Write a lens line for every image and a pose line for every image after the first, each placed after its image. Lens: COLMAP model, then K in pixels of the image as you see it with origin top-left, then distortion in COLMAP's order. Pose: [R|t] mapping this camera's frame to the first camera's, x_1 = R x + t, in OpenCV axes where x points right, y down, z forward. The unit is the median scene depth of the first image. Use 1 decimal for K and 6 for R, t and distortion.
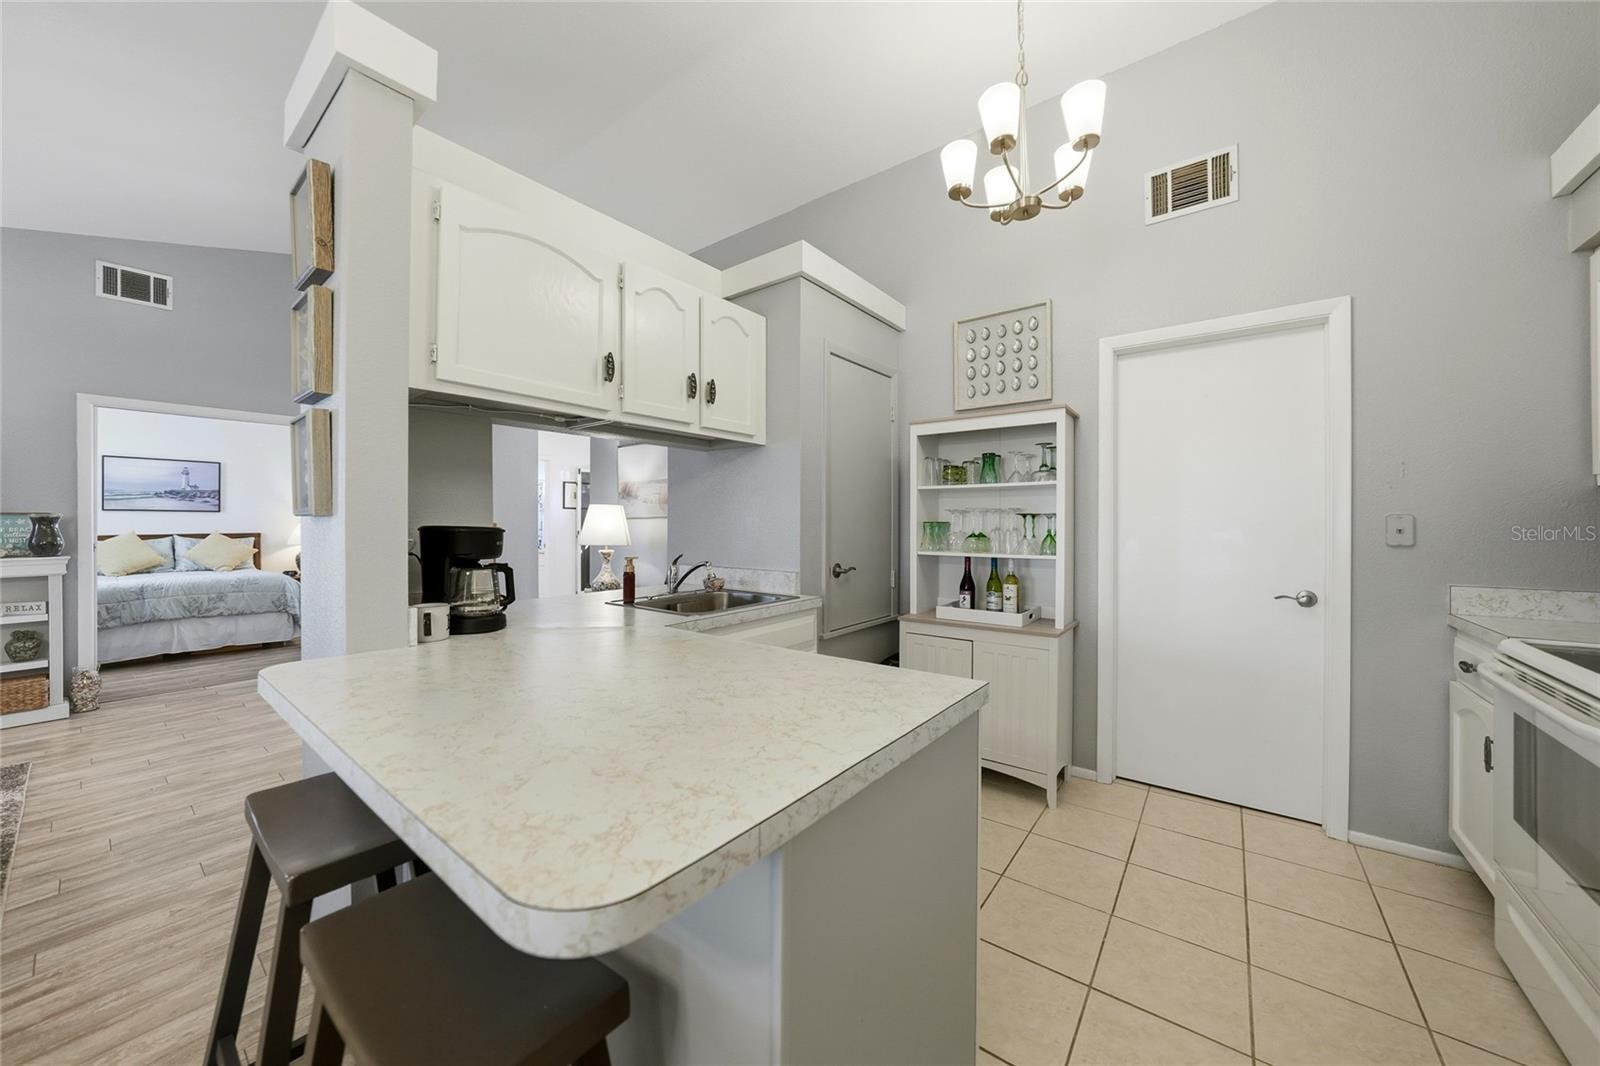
lens RADIAL K [[570.8, 0, 800.0], [0, 570.8, 533.0], [0, 0, 1]] dist [0.000232, 0.000018]
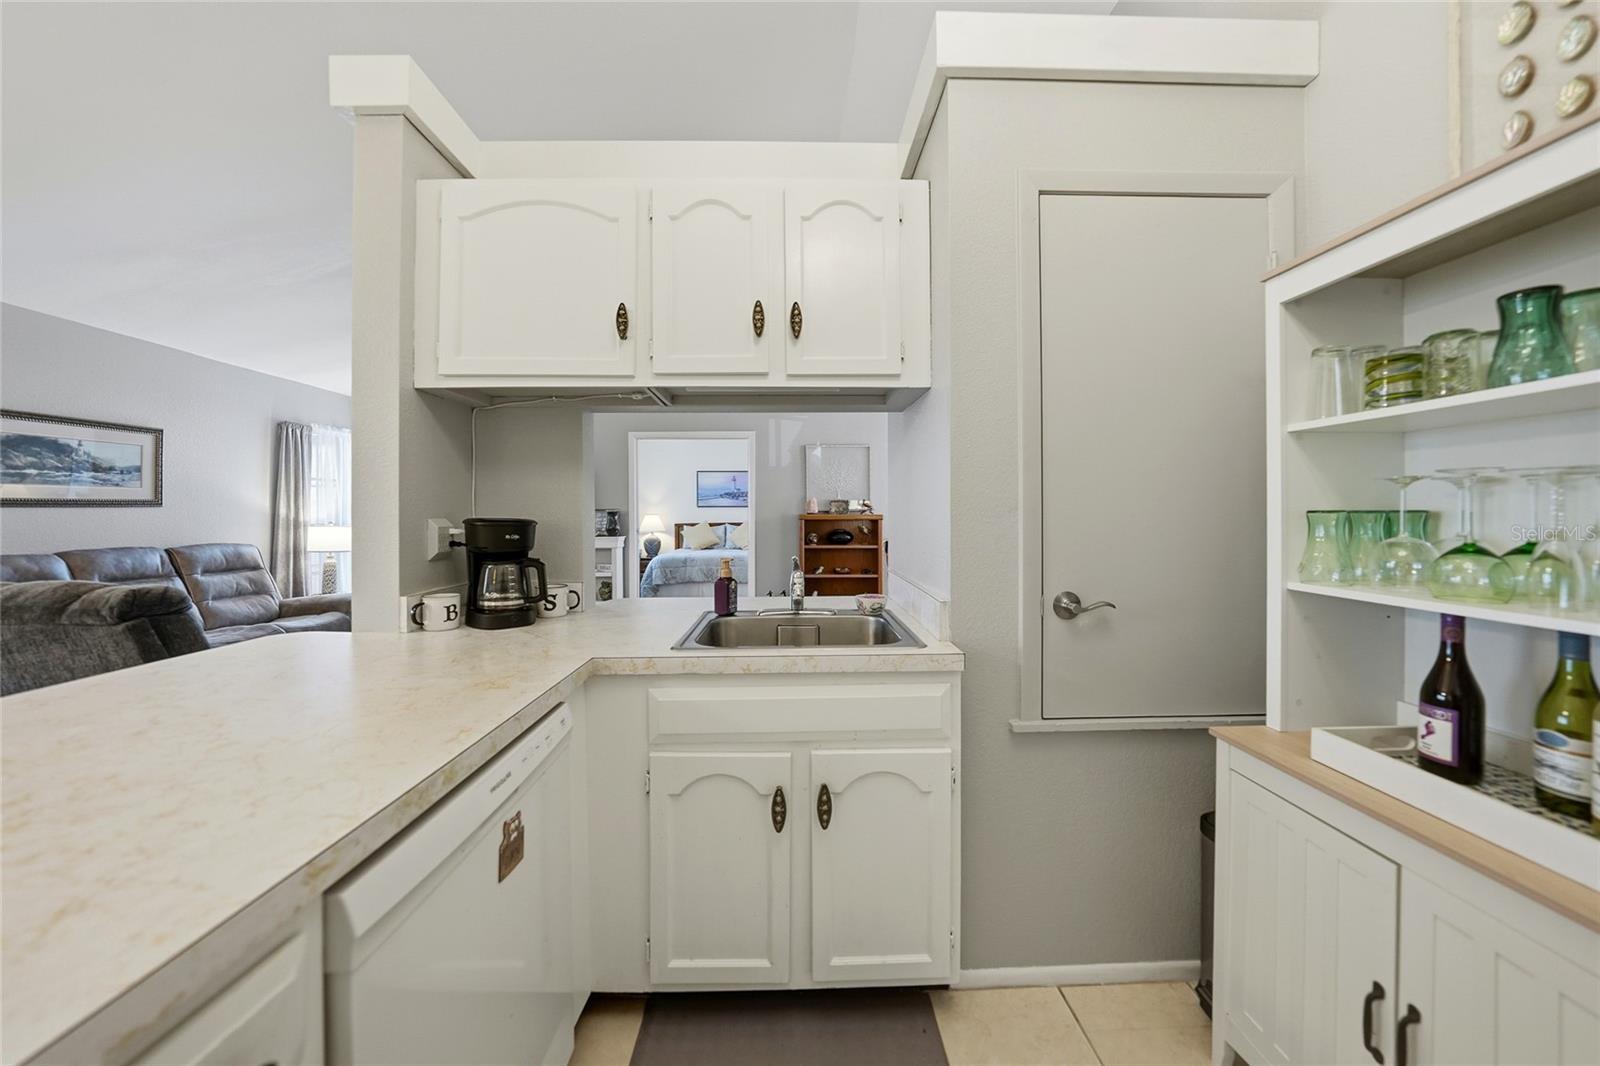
lens RADIAL K [[578.2, 0, 804.8], [0, 578.2, 514.7], [0, 0, 1]] dist [-0.006557, -0.000002]
pose [[0.628976, -0.002423, -0.777421, 0.318416], [-0.010086, 0.999886, -0.011277, -0.007901], [0.777359, 0.014934, 0.628880, 0.479617]]
